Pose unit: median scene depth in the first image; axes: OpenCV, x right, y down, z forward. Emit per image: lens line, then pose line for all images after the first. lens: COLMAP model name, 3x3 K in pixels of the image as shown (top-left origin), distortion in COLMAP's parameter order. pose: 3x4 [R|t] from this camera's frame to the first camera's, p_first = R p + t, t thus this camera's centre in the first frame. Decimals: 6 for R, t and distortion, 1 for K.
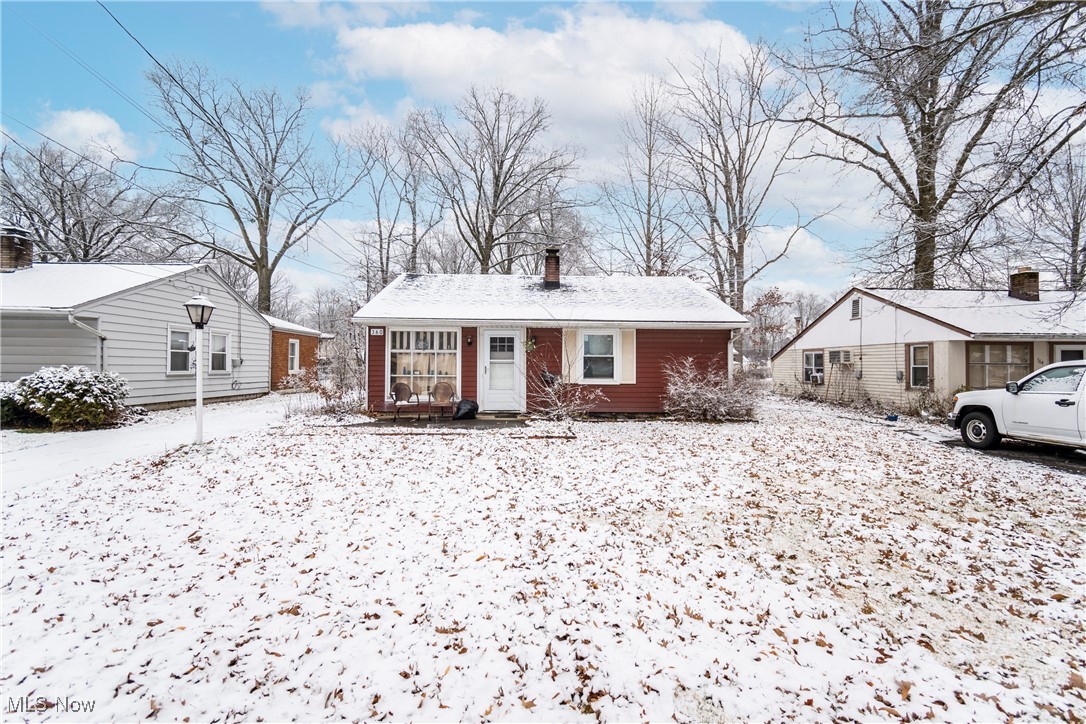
lens RADIAL K [[479.7, 0, 543.0], [0, 479.7, 362.0], [0, 0, 1]] dist [0.006649, -0.000799]
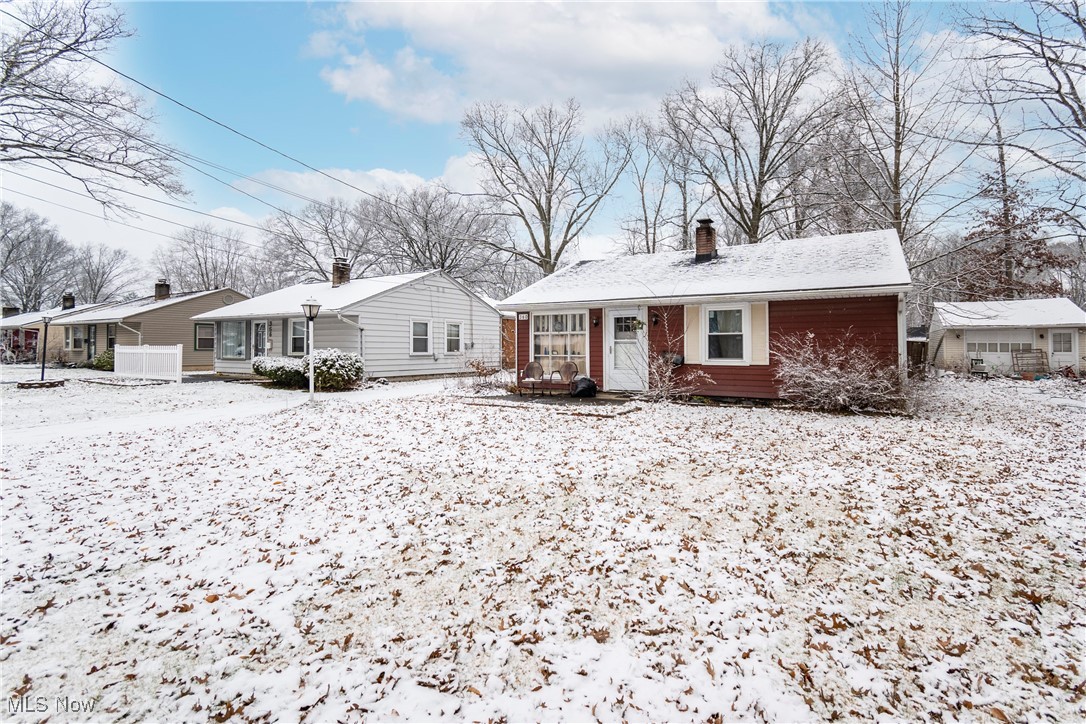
lens RADIAL K [[499.5, 0, 581.8], [0, 499.5, 343.0], [0, 0, 1]] dist [0.002265, 0.000142]
pose [[0.855773, -0.013461, -0.517176, 0.368693], [0.012072, 0.999909, -0.006050, 0.007560], [0.517211, -0.001066, 0.855858, 0.063772]]
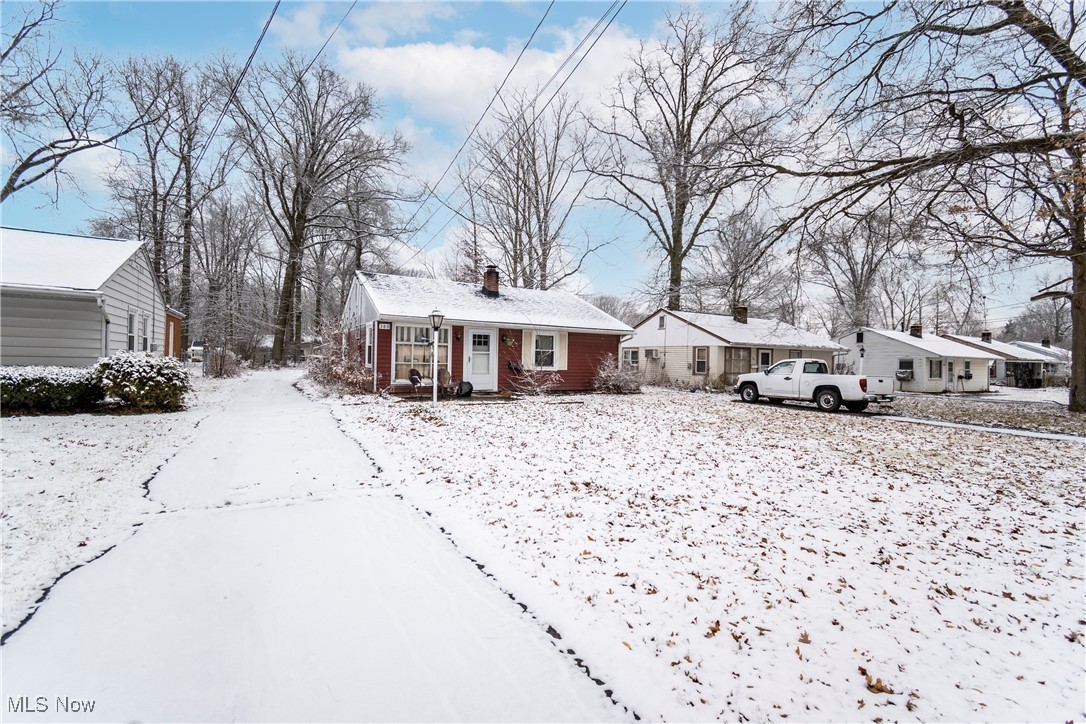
lens RADIAL K [[471.3, 0, 543.0], [0, 471.3, 362.0], [0, 0, 1]] dist [0.019302, -0.000064]
pose [[0.886003, 0.010504, 0.463561, -0.527045], [-0.020722, 0.999641, 0.016956, -0.001951], [-0.463217, -0.024629, 0.885903, -0.224184]]
